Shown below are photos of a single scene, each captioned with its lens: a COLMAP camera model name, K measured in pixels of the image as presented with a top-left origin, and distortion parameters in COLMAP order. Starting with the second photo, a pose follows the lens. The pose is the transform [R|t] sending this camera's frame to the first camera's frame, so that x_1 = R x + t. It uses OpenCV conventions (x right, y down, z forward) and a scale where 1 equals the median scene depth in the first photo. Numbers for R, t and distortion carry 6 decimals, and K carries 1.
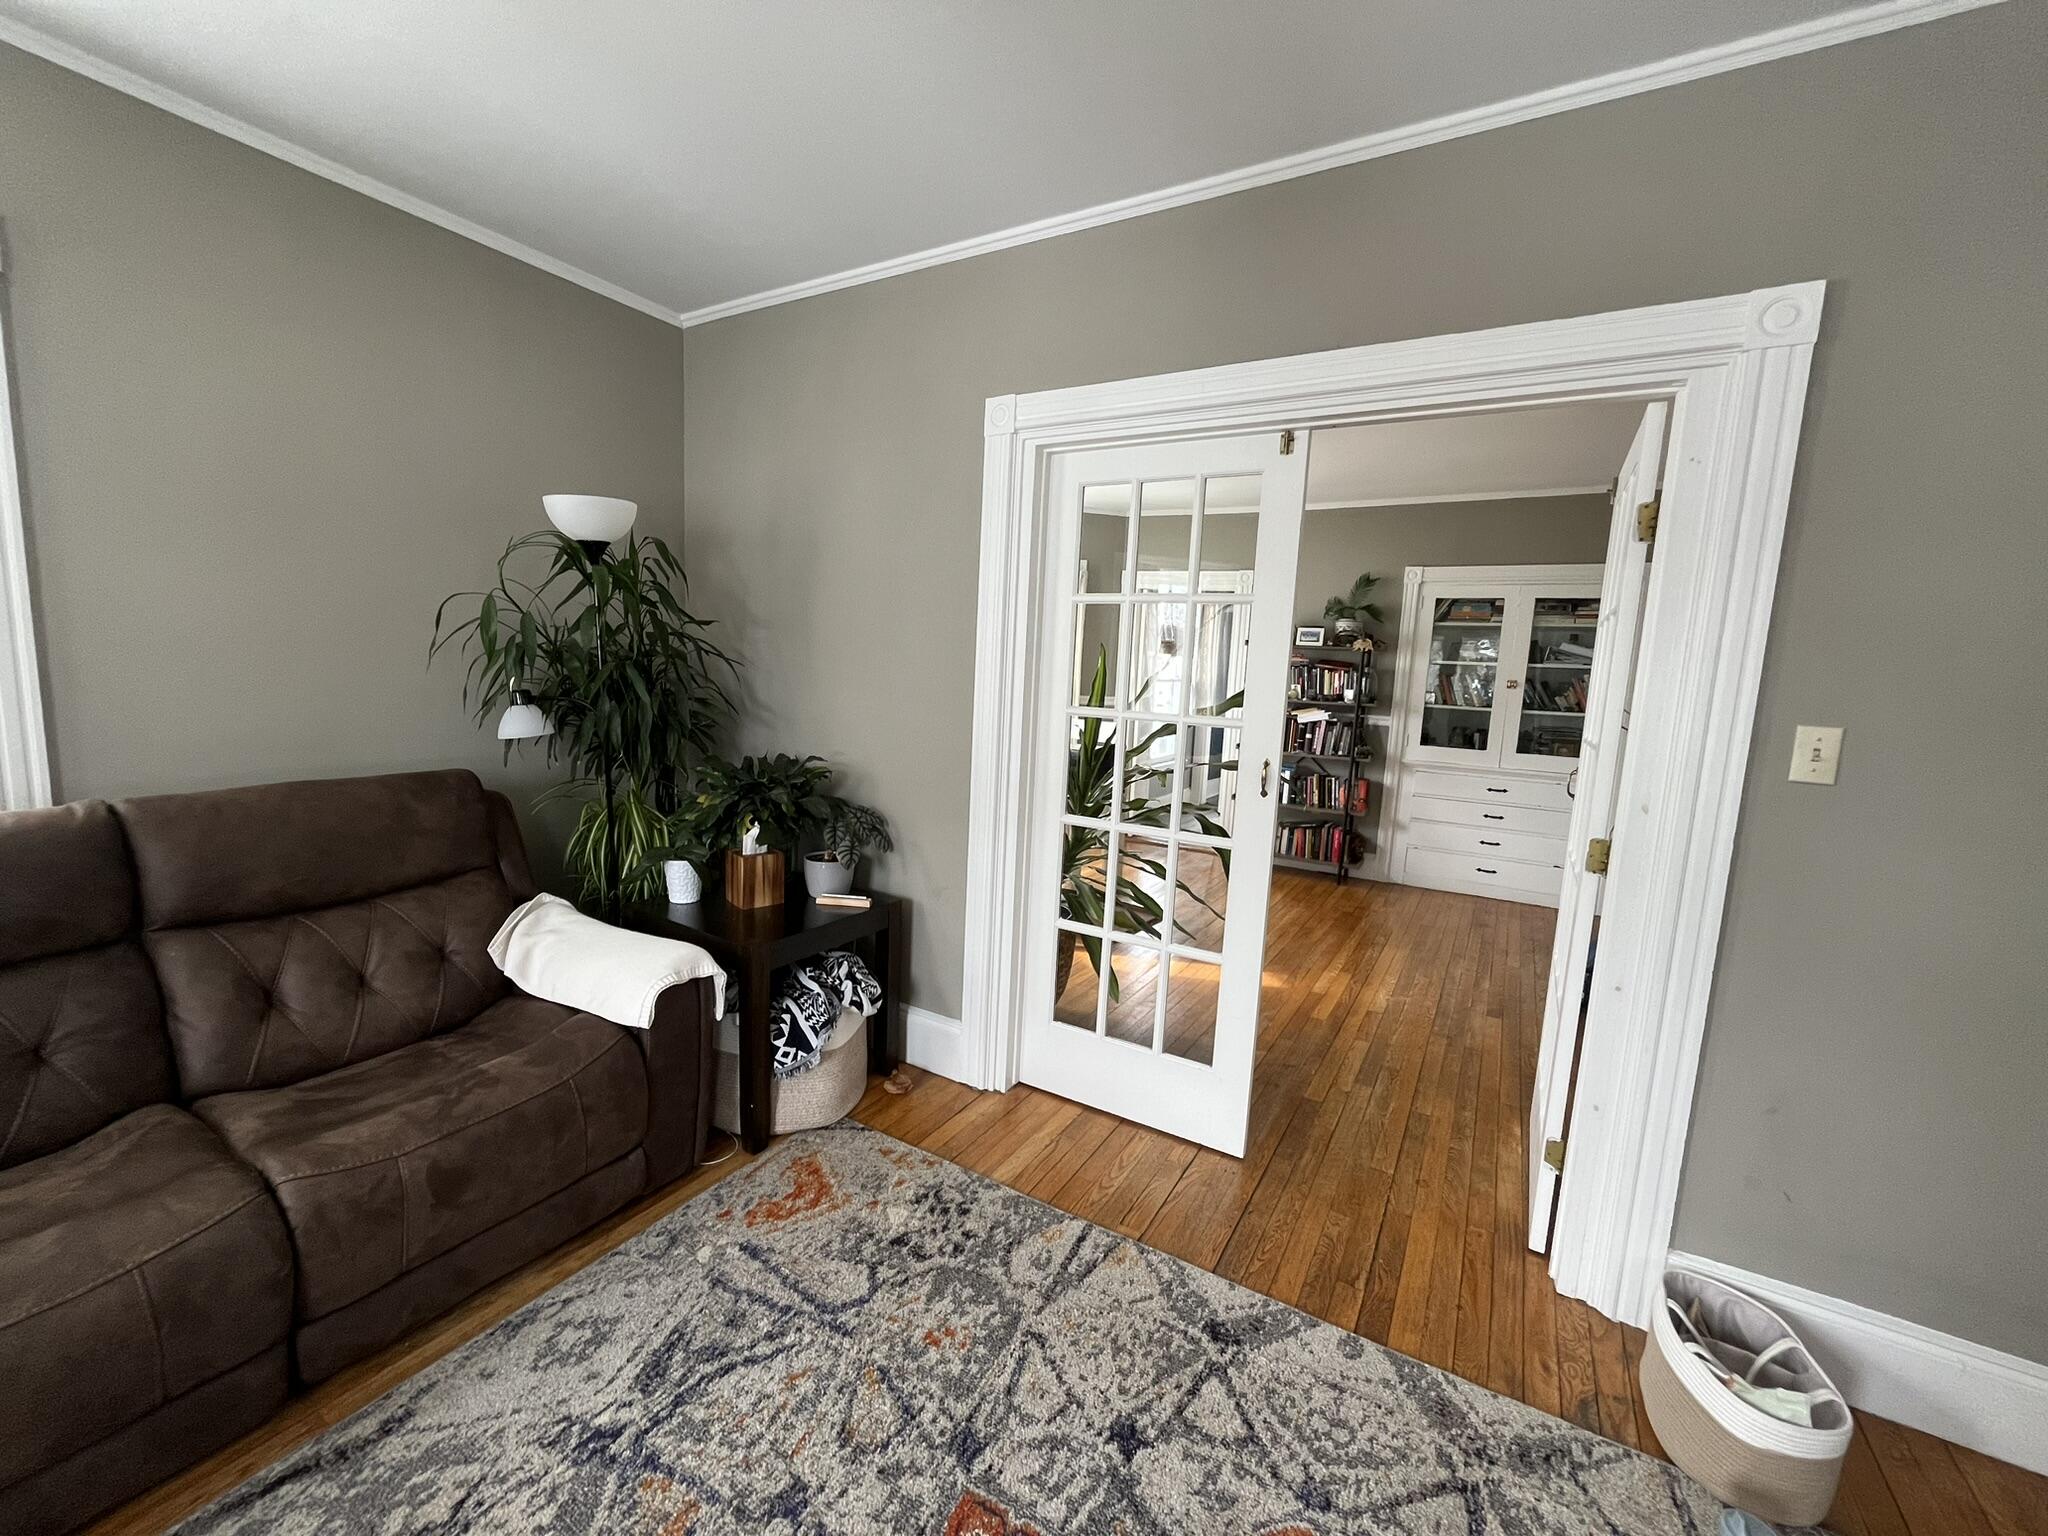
lens RADIAL K [[825.4, 0, 1018.0], [0, 825.4, 771.3], [0, 0, 1]] dist [-0.000930, -0.000107]
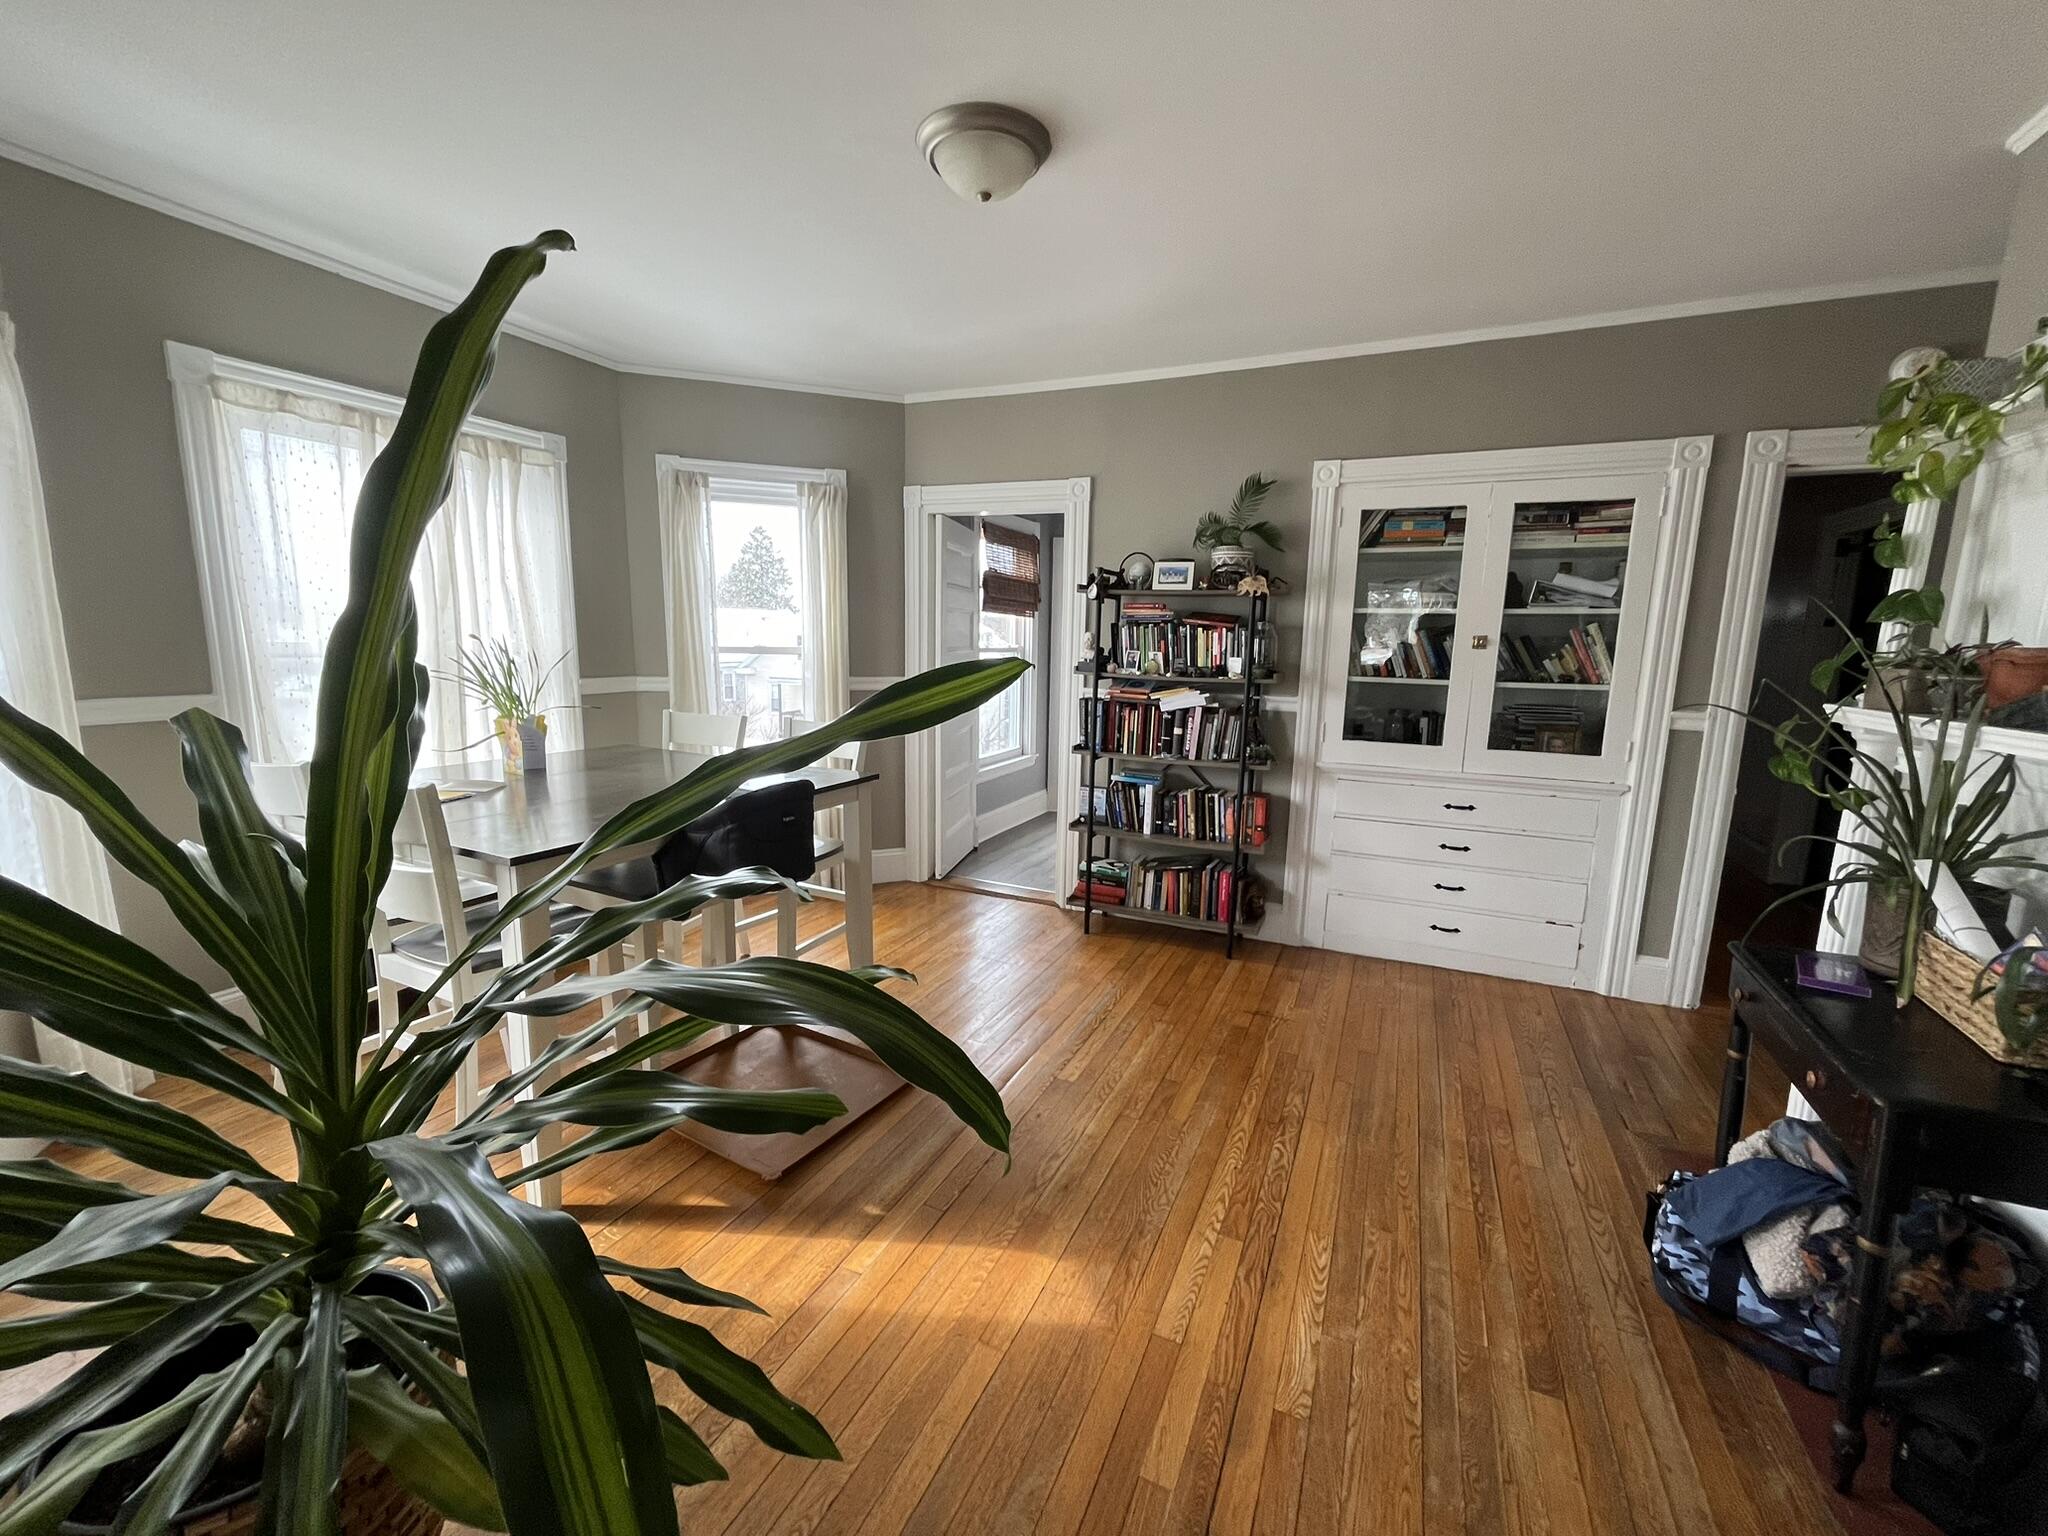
lens RADIAL K [[825.4, 0, 1018.0], [0, 825.4, 771.3], [0, 0, 1]] dist [-0.000930, -0.000107]
pose [[0.993935, -0.045669, 0.100038, 0.171601], [0.041694, 0.998269, 0.041472, -0.046074], [-0.101759, -0.037049, 0.994119, 0.390239]]
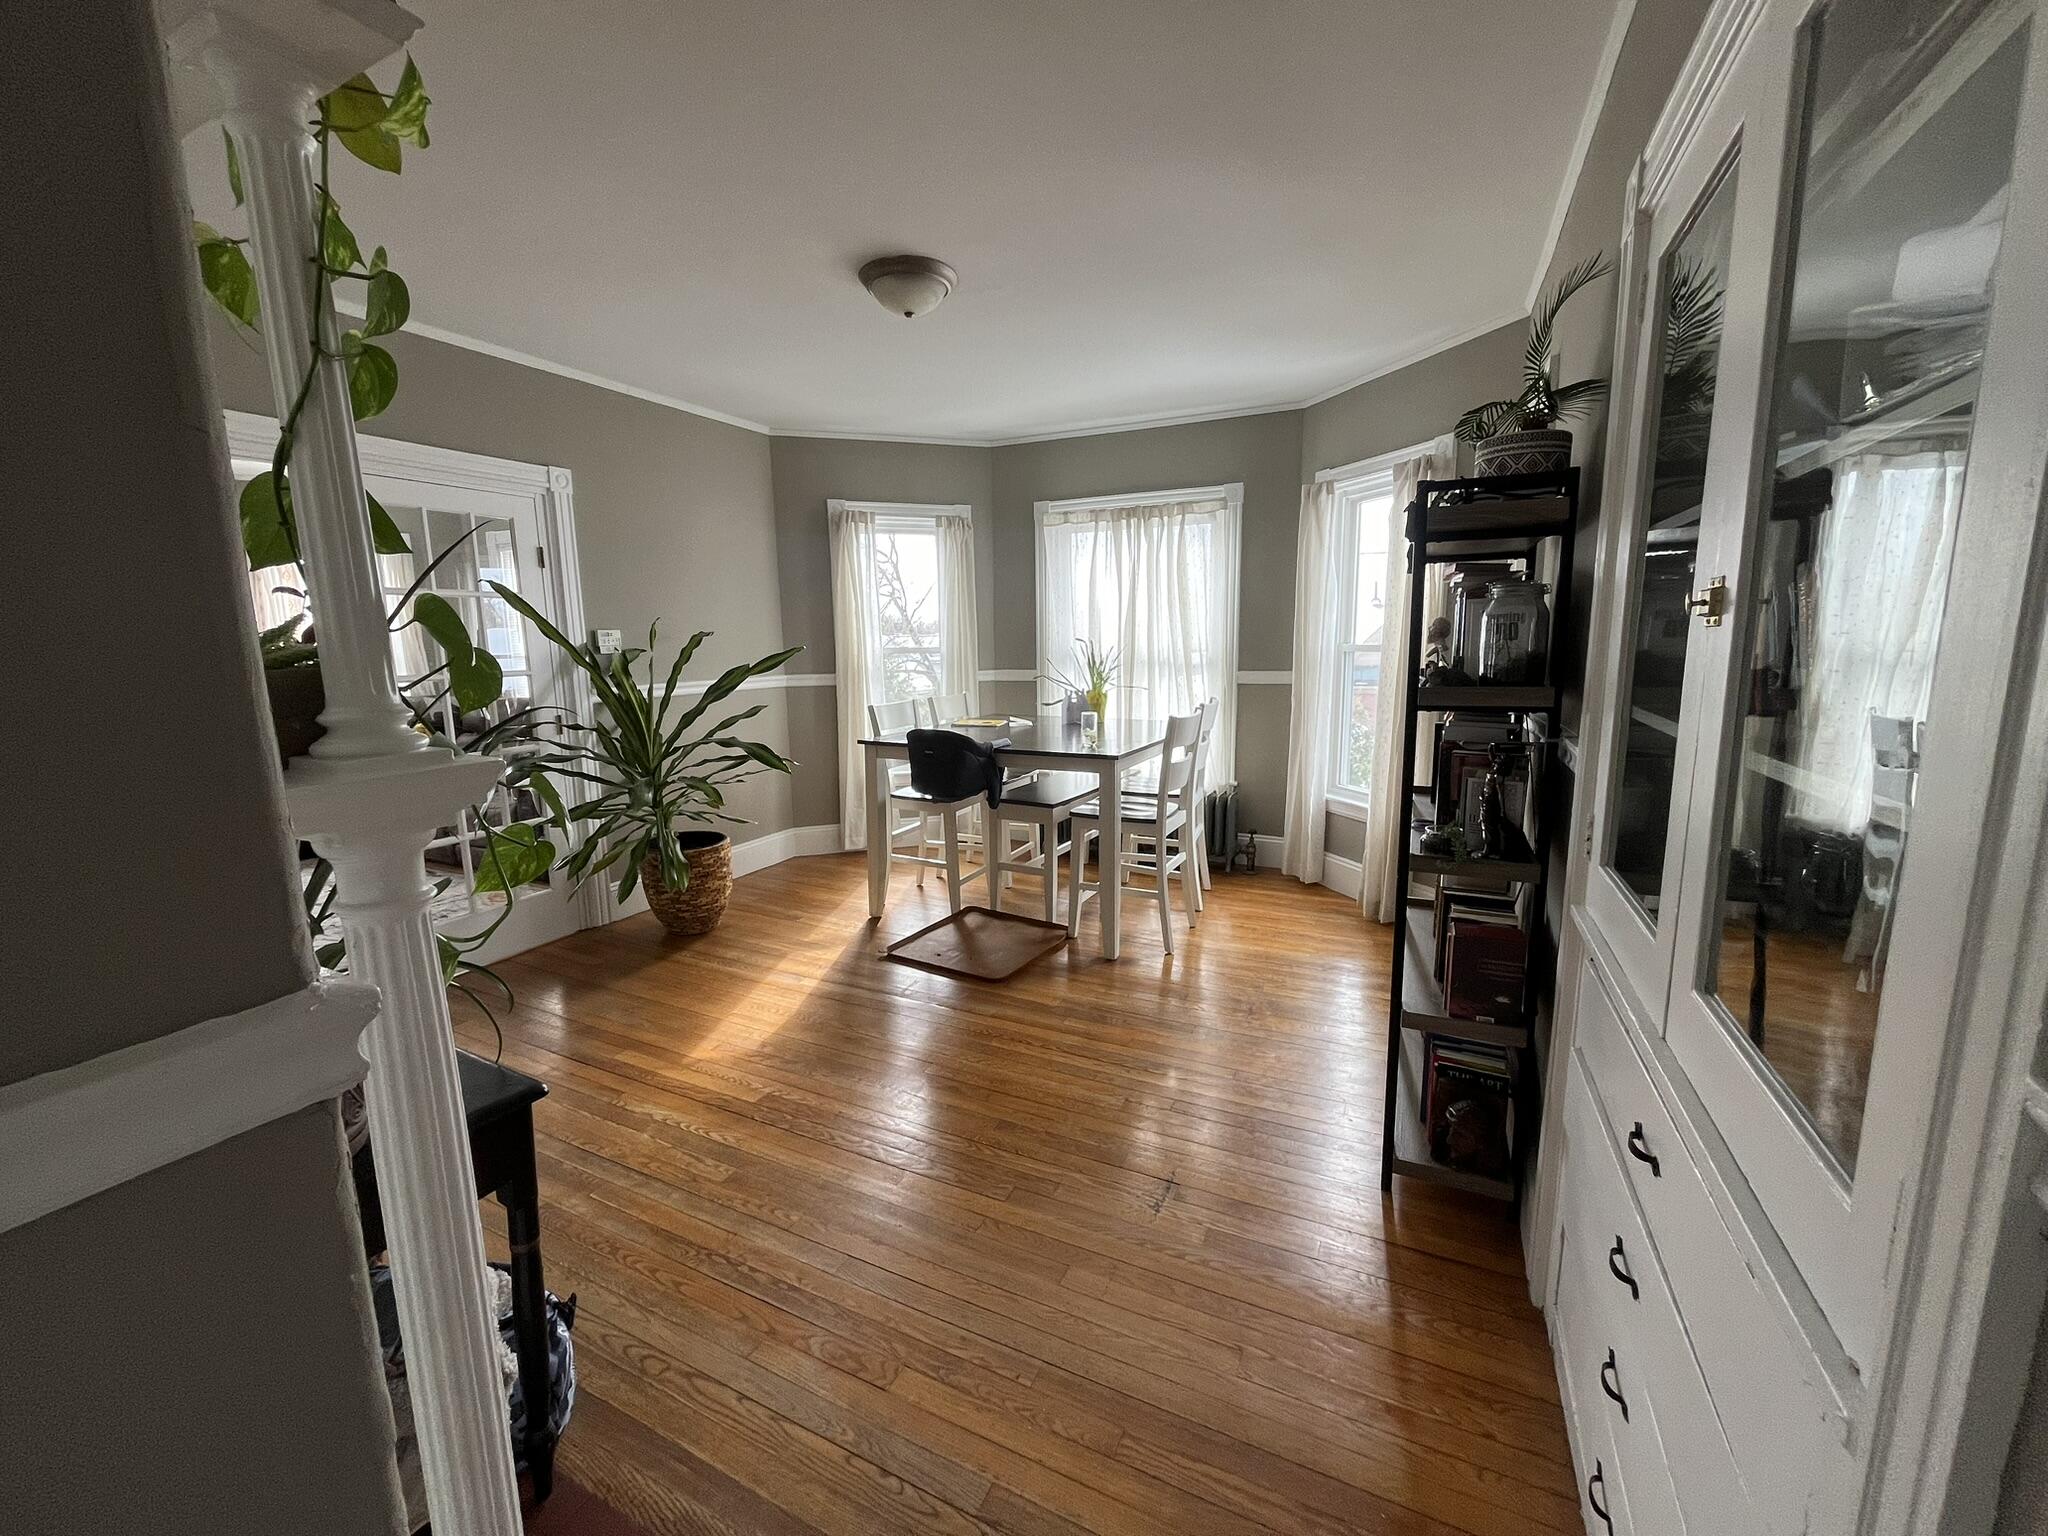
lens RADIAL K [[825.4, 0, 1018.0], [0, 825.4, 771.3], [0, 0, 1]] dist [-0.000930, -0.000107]
pose [[0.073000, 0.110716, -0.991167, 0.763557], [-0.096927, 0.989902, 0.103436, -0.074602], [0.992611, 0.088520, 0.082995, 0.831346]]
